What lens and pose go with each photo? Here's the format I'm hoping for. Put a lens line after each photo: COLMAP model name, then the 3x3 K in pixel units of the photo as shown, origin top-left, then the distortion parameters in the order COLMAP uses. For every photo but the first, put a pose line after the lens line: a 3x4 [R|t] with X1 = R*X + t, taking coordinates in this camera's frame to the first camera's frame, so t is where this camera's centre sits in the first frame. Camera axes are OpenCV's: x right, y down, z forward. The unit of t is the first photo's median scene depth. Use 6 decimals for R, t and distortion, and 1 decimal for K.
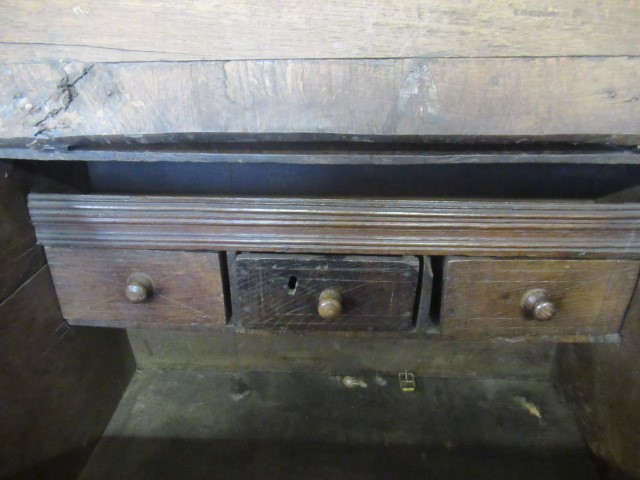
lens RADIAL K [[480.2, 0, 308.4], [0, 480.2, 241.1], [0, 0, 1]] dist [0.002712, -0.003837]
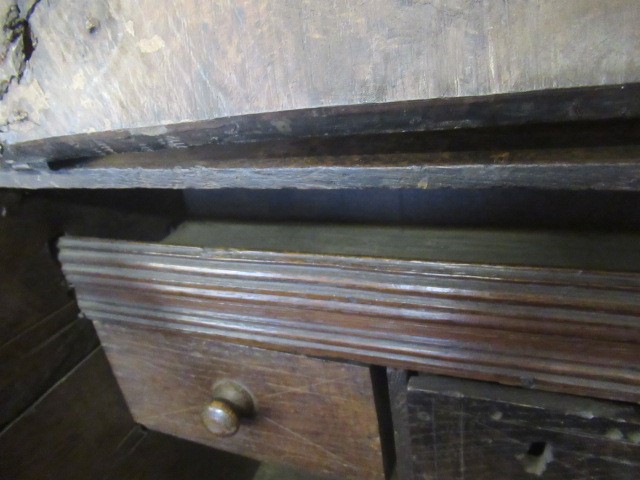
lens RADIAL K [[480.2, 0, 308.4], [0, 480.2, 241.1], [0, 0, 1]] dist [0.002712, -0.003837]
pose [[0.936779, 0.021785, -0.349242, -0.082414], [-0.013593, 0.999572, 0.025891, -0.113711], [0.349657, -0.019506, 0.936675, 0.544913]]
